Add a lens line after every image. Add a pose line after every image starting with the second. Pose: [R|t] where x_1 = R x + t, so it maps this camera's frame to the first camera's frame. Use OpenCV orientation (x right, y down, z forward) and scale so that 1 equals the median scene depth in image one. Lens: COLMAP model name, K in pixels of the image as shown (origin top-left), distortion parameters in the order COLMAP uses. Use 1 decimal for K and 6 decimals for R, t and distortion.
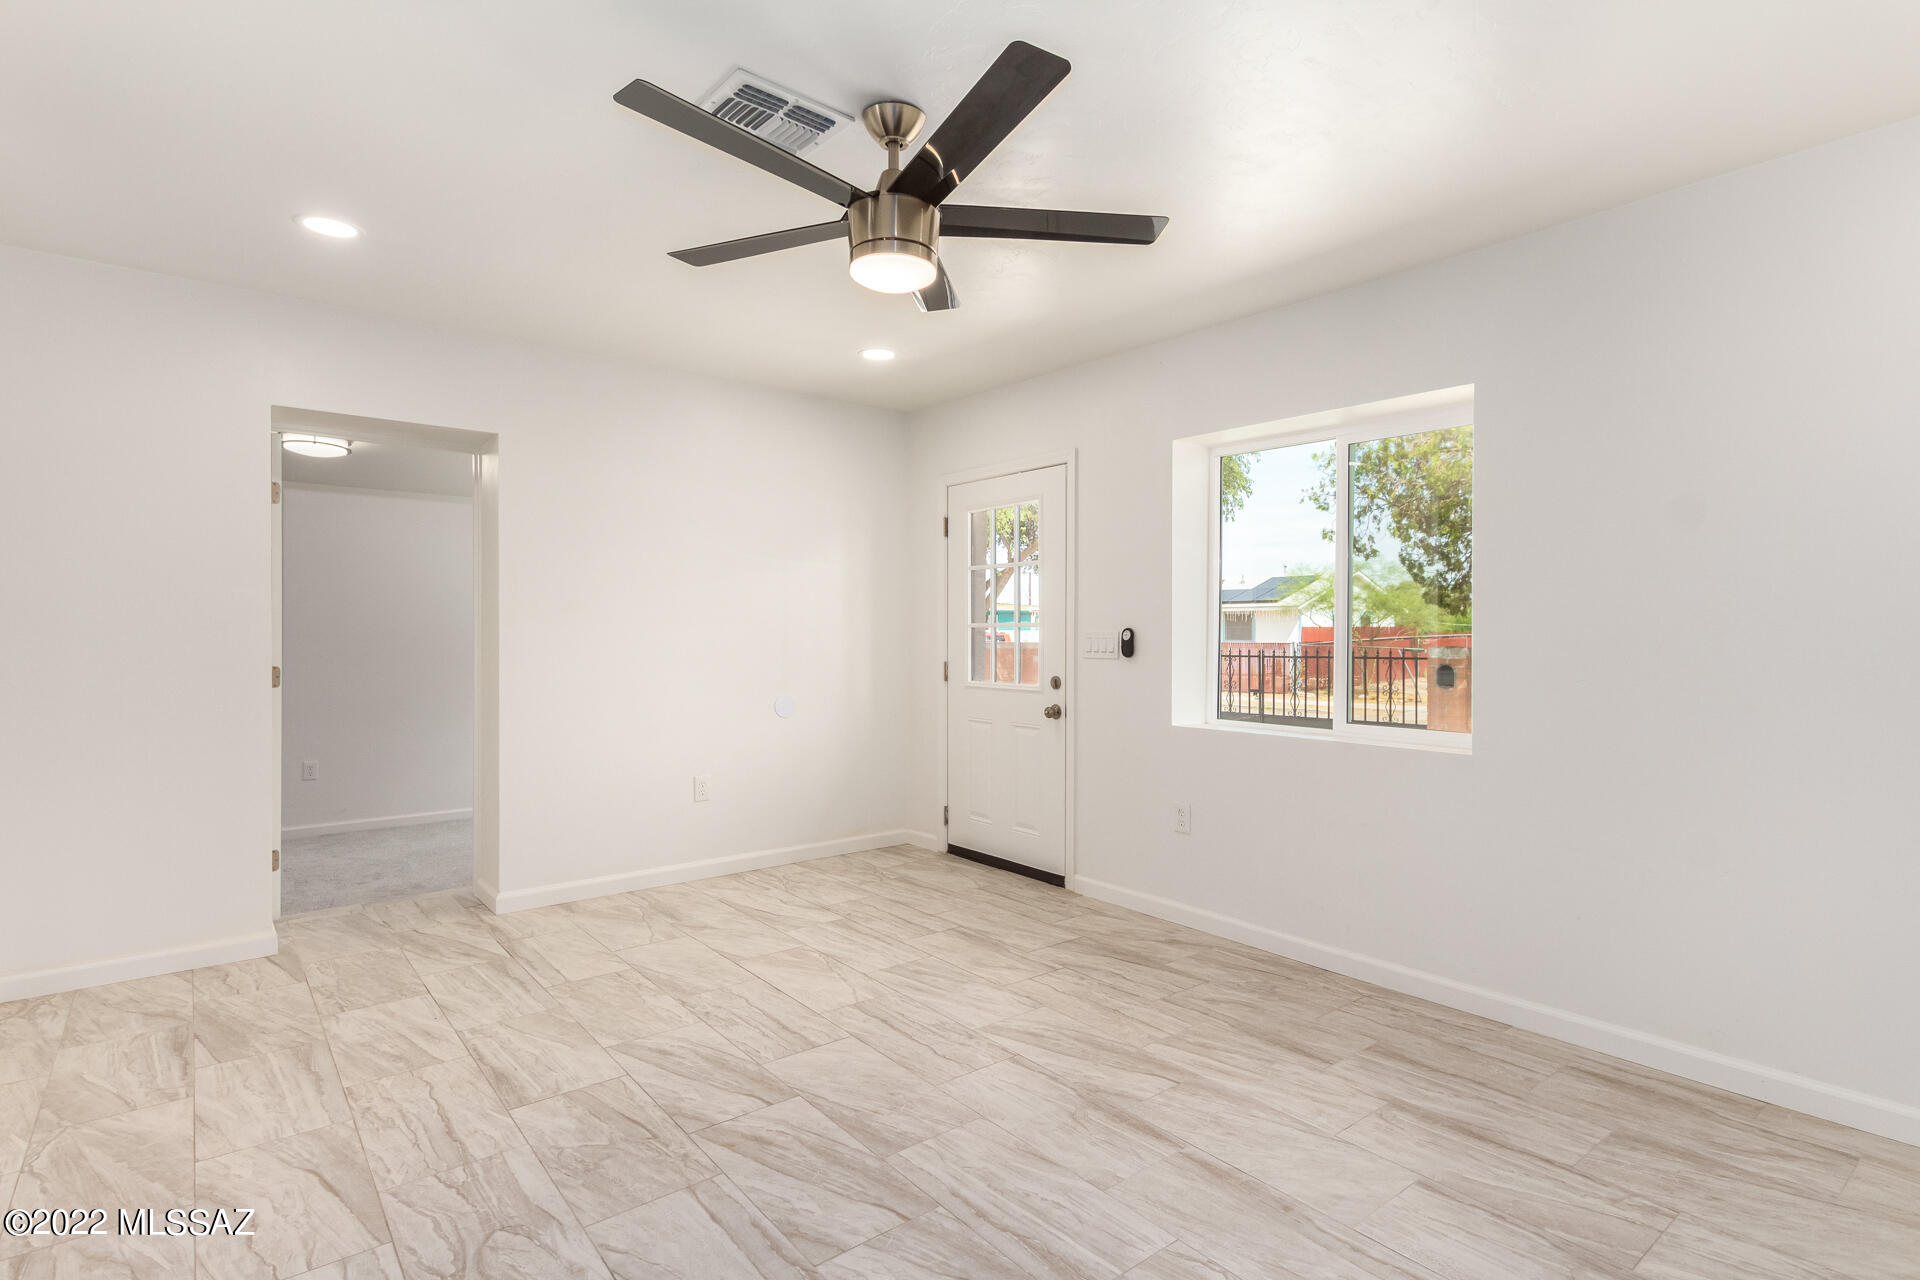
lens RADIAL K [[926.9, 0, 965.6], [0, 926.9, 640.3], [0, 0, 1]] dist [0.013951, -0.000024]
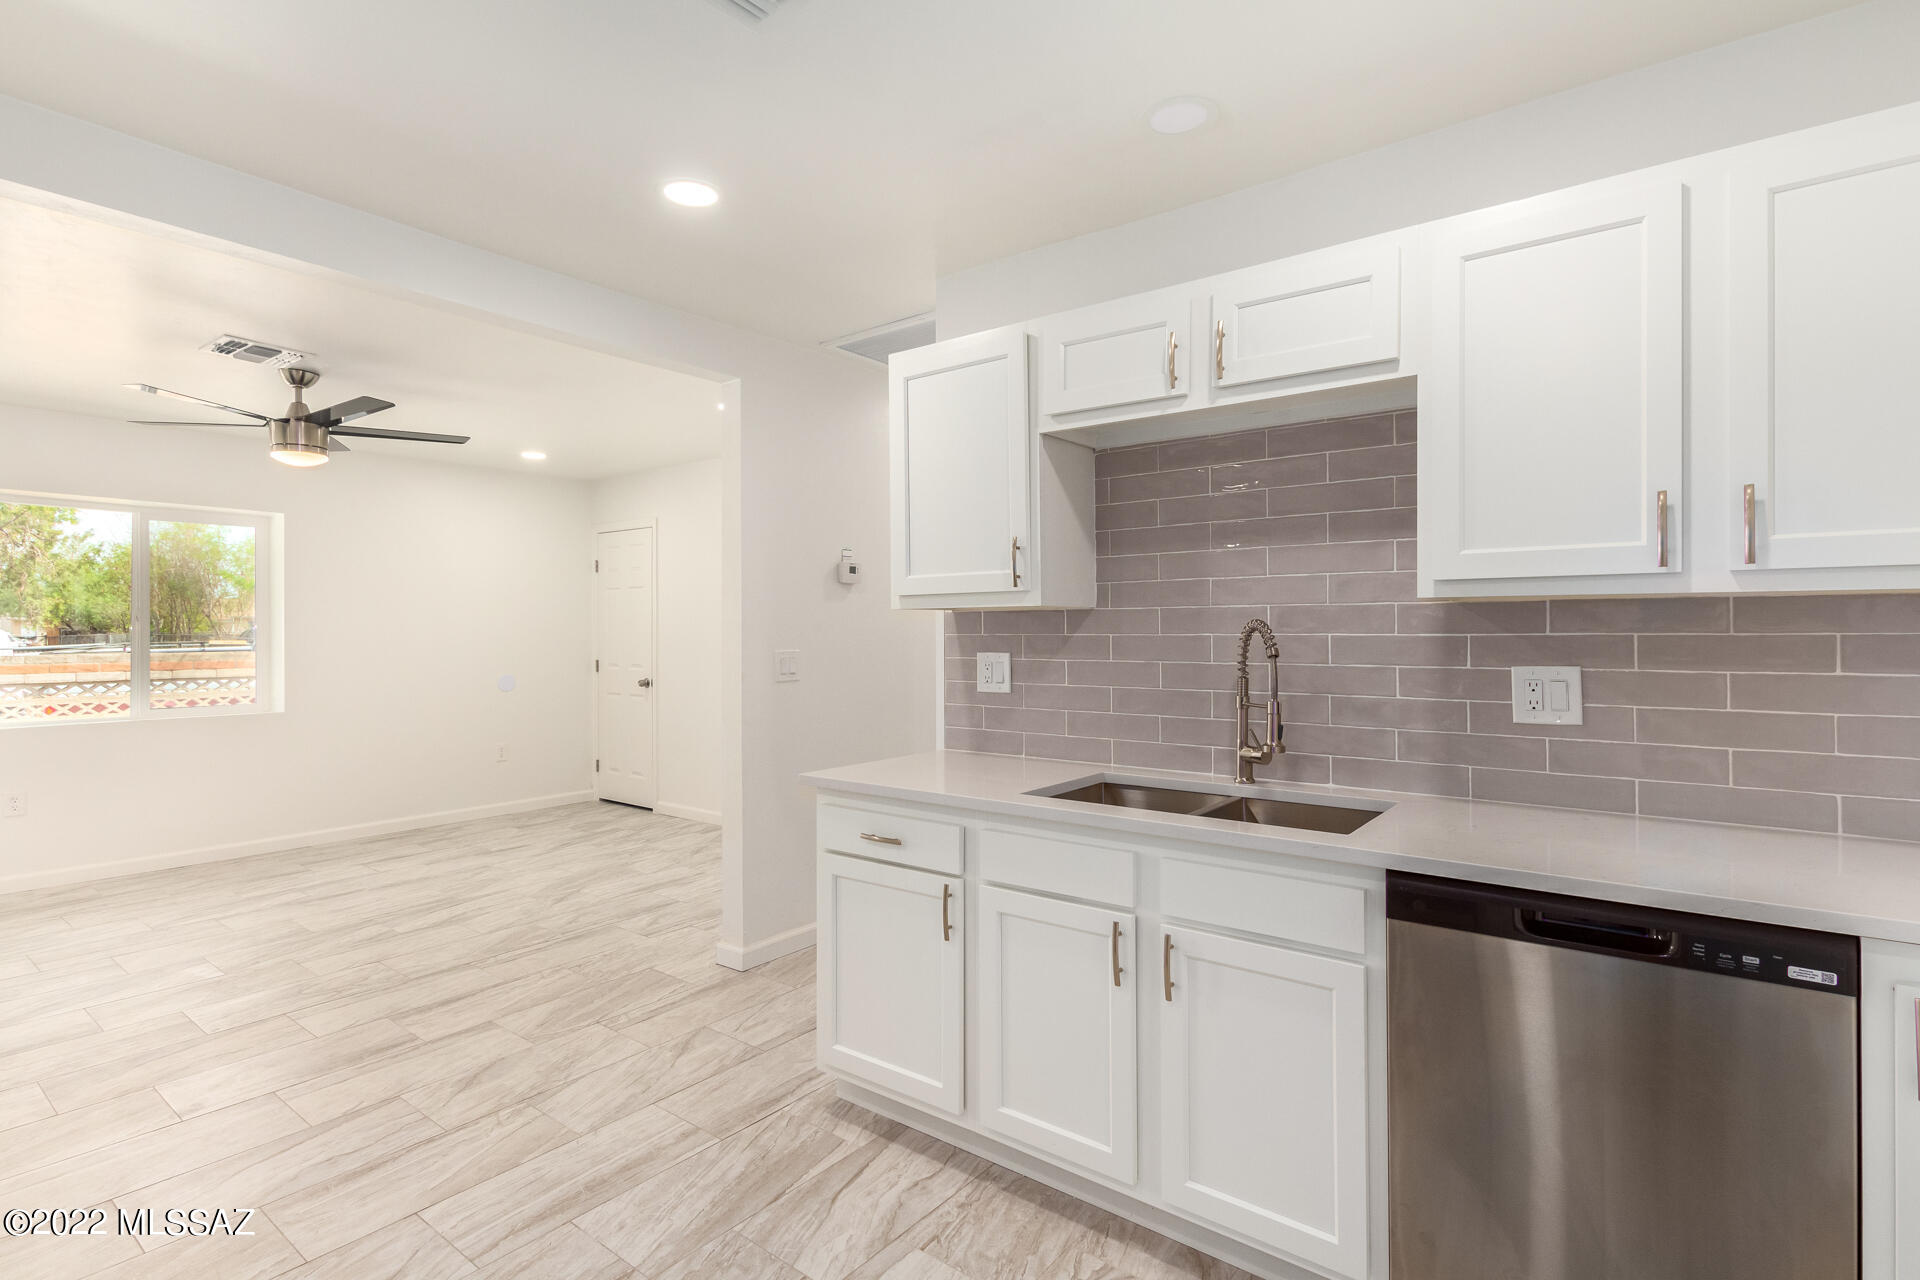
lens RADIAL K [[926.9, 0, 948.8], [0, 926.9, 632.3], [0, 0, 1]] dist [0.013951, -0.000024]
pose [[-0.236408, -0.003876, 0.971646, -2.019151], [0.009492, 0.999935, 0.006298, -0.043583], [-0.971608, 0.010711, -0.236355, 0.176016]]
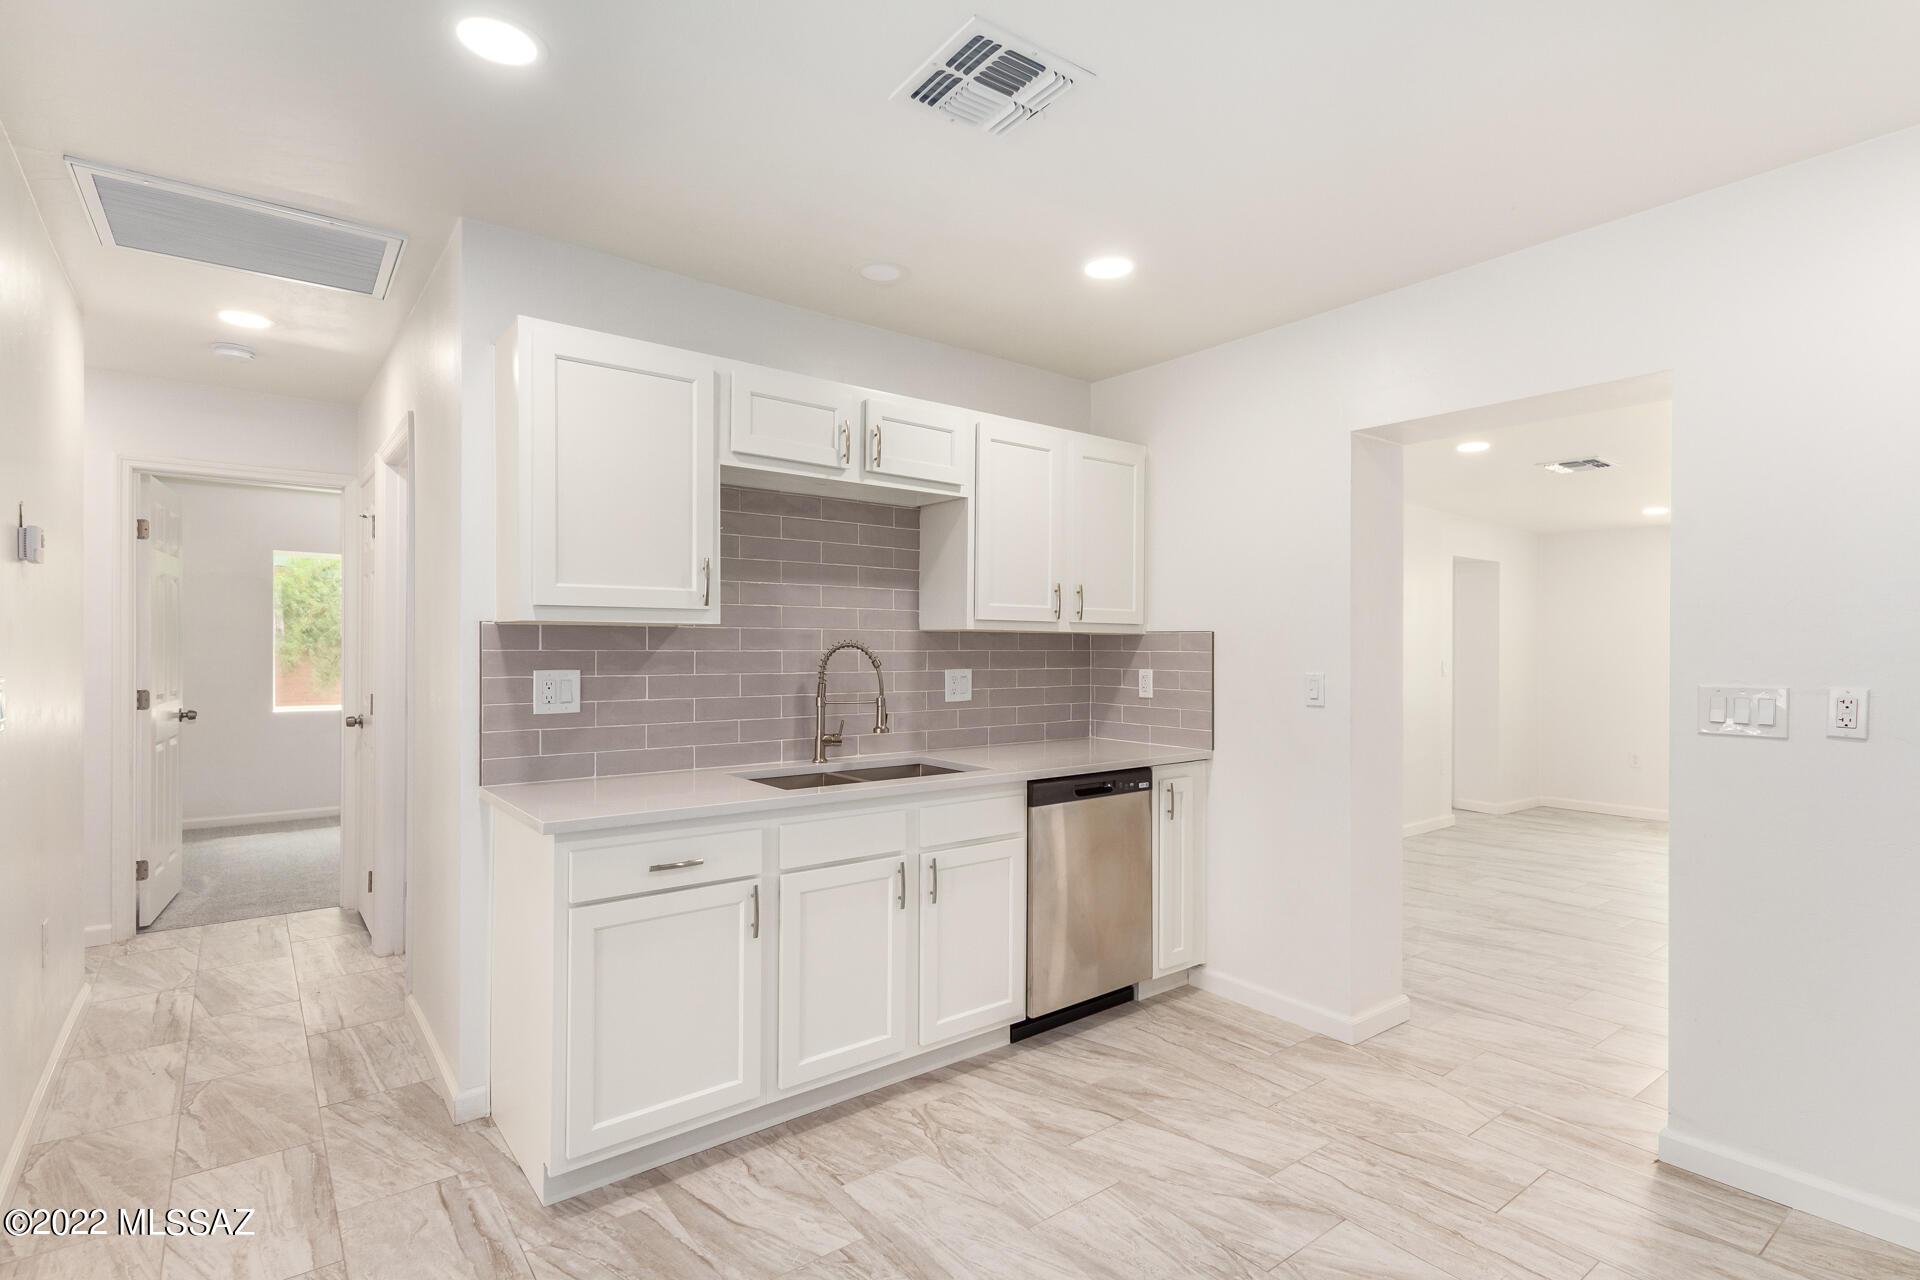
lens RADIAL K [[926.9, 0, 960.1], [0, 926.9, 657.3], [0, 0, 1]] dist [0.013951, -0.000024]
pose [[-0.999908, -0.008047, 0.010908, -1.329563], [-0.007840, 0.999790, 0.018926, -0.049120], [-0.011058, 0.018839, -0.999761, 0.958878]]
